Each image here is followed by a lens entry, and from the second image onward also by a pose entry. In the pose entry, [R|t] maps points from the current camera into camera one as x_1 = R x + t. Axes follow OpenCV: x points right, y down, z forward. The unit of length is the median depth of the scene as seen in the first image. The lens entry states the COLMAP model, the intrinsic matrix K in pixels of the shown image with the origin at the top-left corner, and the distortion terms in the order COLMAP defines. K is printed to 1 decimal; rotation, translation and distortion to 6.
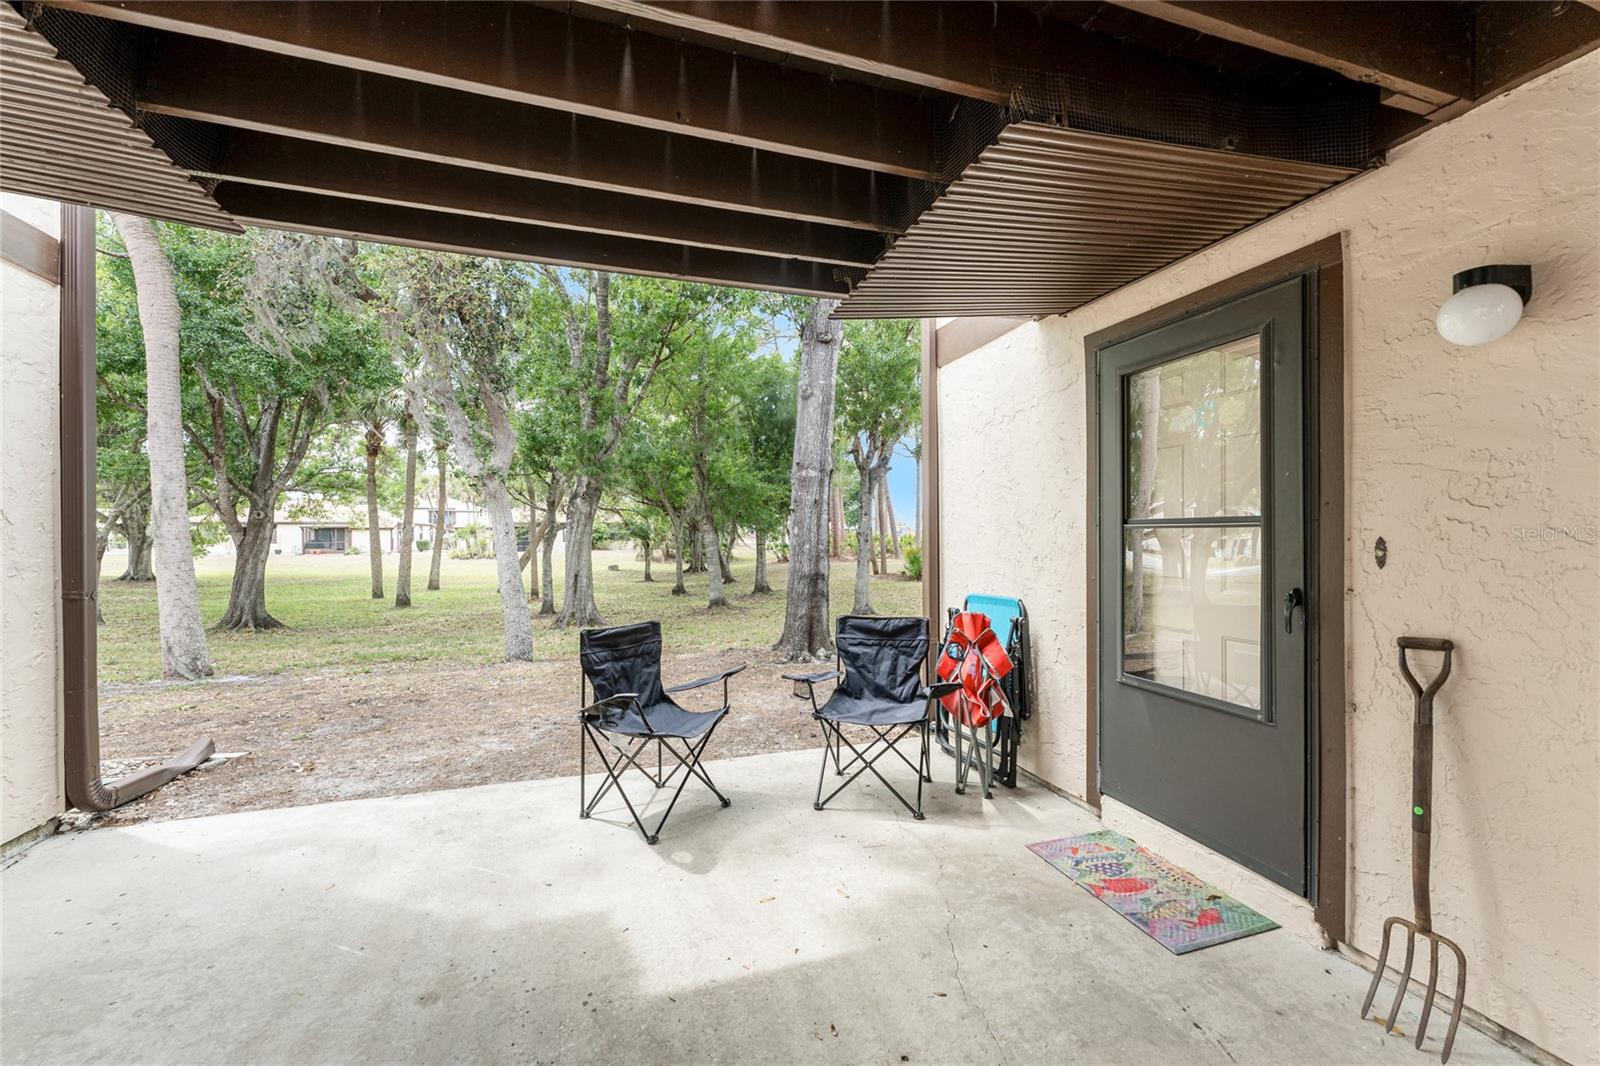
lens RADIAL K [[626.4, 0, 791.5], [0, 626.4, 538.6], [0, 0, 1]] dist [0.000853, 0.000164]
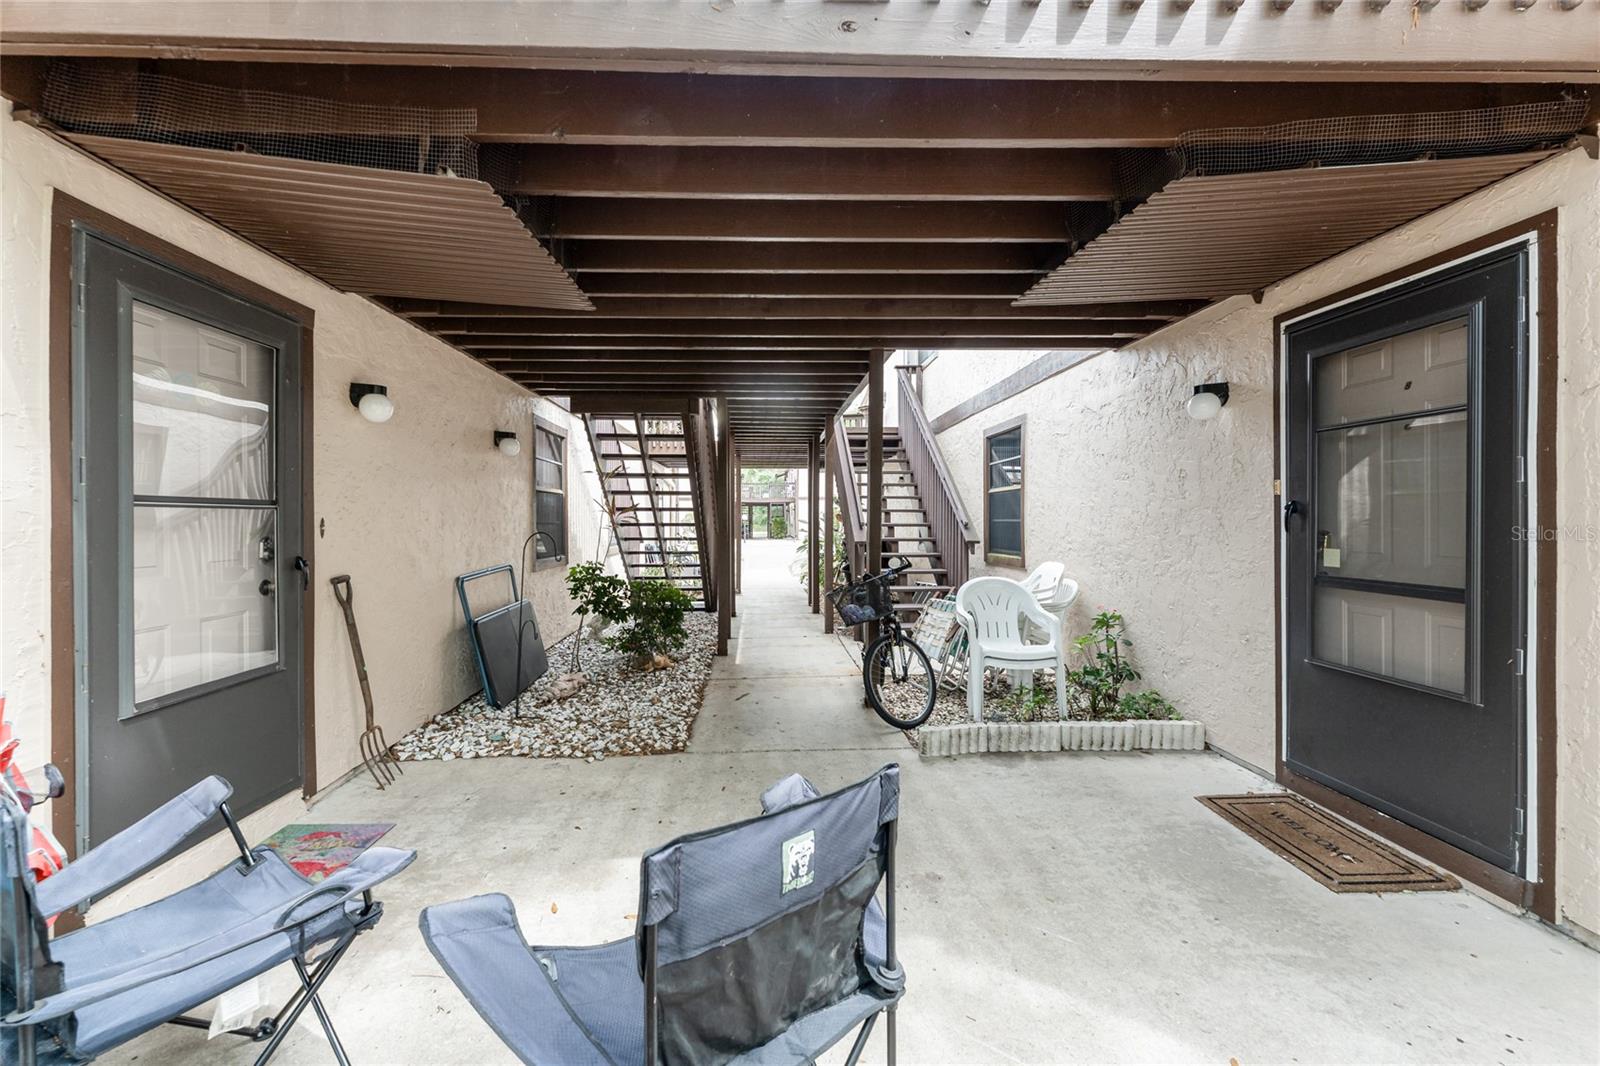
lens RADIAL K [[652.2, 0, 762.6], [0, 652.2, 519.1], [0, 0, 1]] dist [0.000341, 0.000180]
pose [[-0.955601, 0.005246, 0.294616, -0.541628], [0.006674, 0.999970, 0.003842, 0.001510], [-0.294587, 0.005638, -0.955608, 1.995622]]
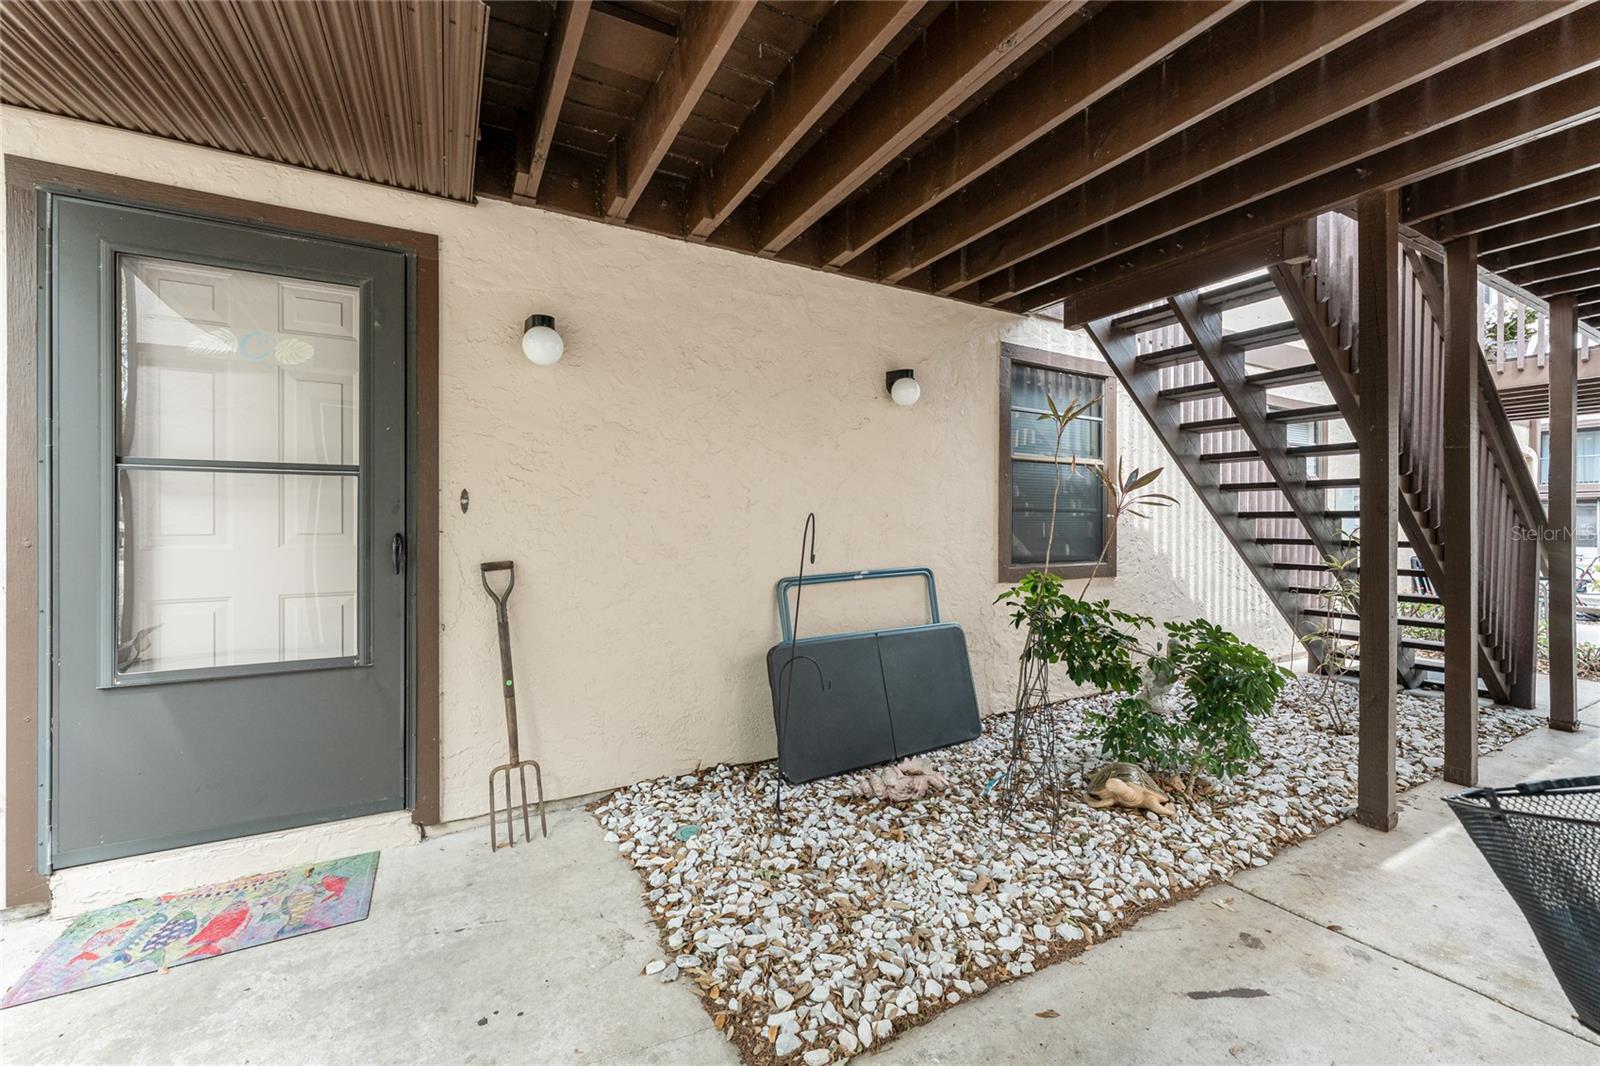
lens RADIAL K [[645.3, 0, 817.0], [0, 645.3, 521.6], [0, 0, 1]] dist [0.000329, 0.000068]
pose [[-0.197934, 0.006022, 0.980197, -0.461120], [0.002520, 0.999981, -0.005634, 0.067532], [-0.980212, 0.001355, -0.197945, 0.502601]]
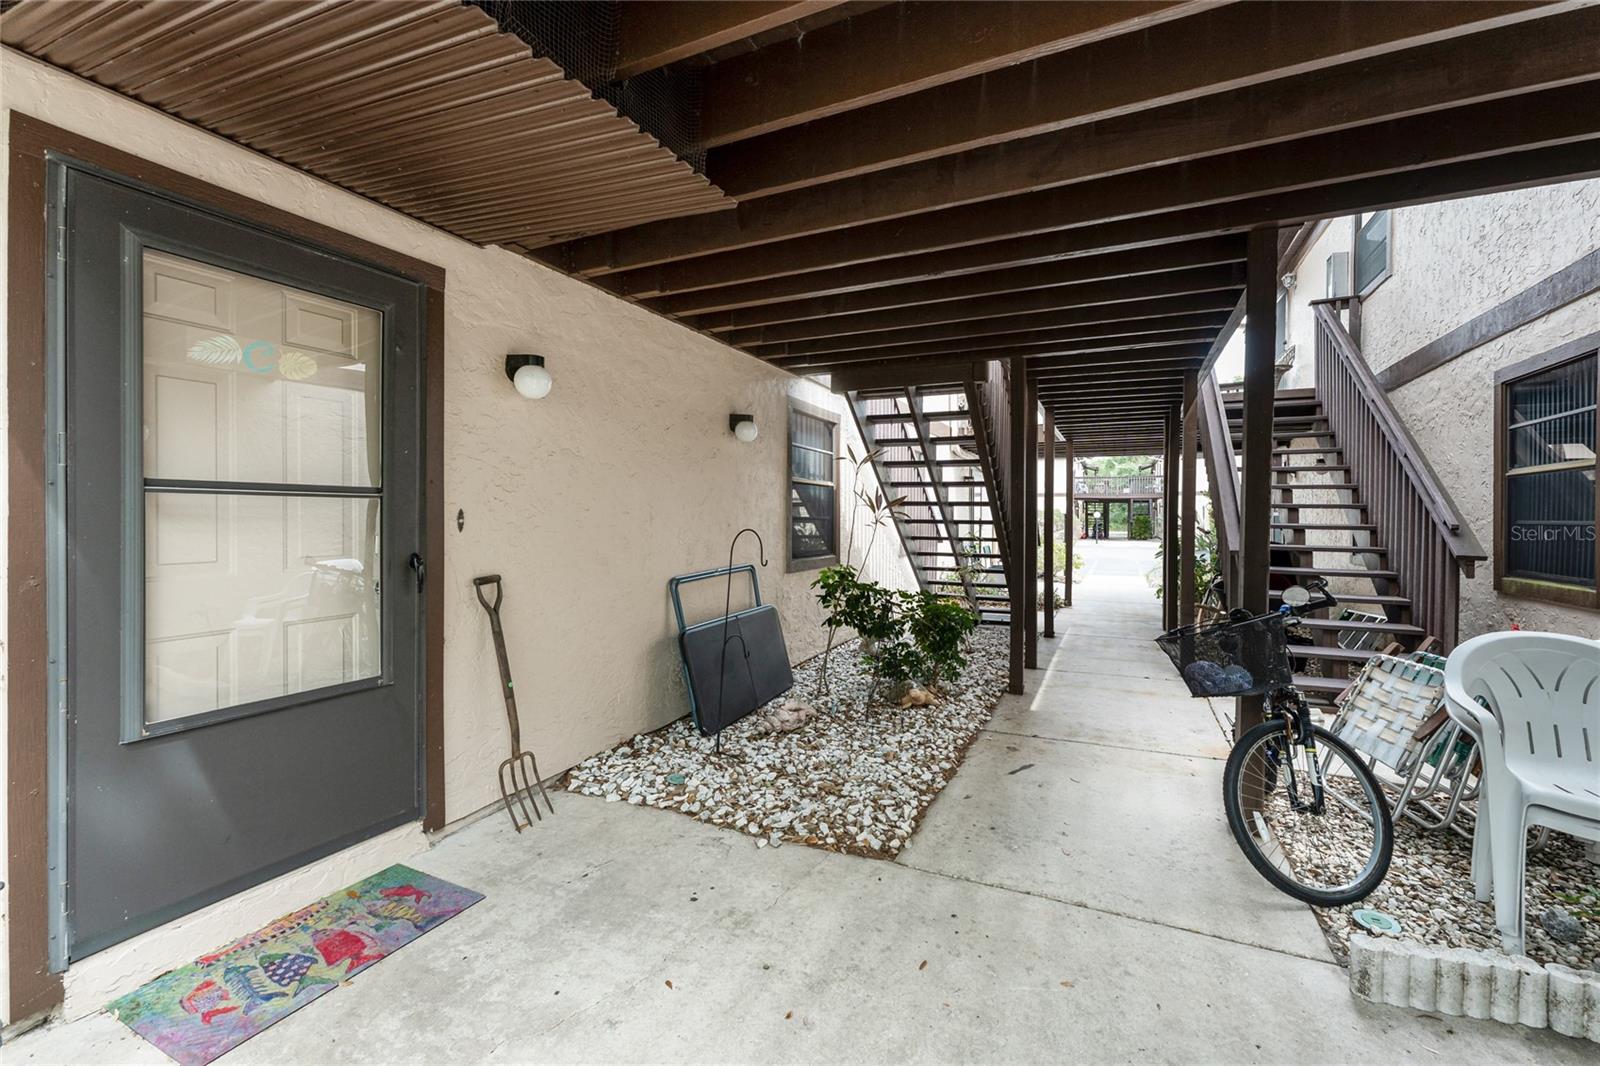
lens RADIAL K [[639.6, 0, 778.1], [0, 639.6, 515.6], [0, 0, 1]] dist [0.000244, -0.000005]
pose [[-0.700588, -0.001992, 0.713564, -0.497088], [-0.000668, 0.999997, 0.002137, 0.007466], [-0.713566, 0.001020, -0.700587, 1.352737]]
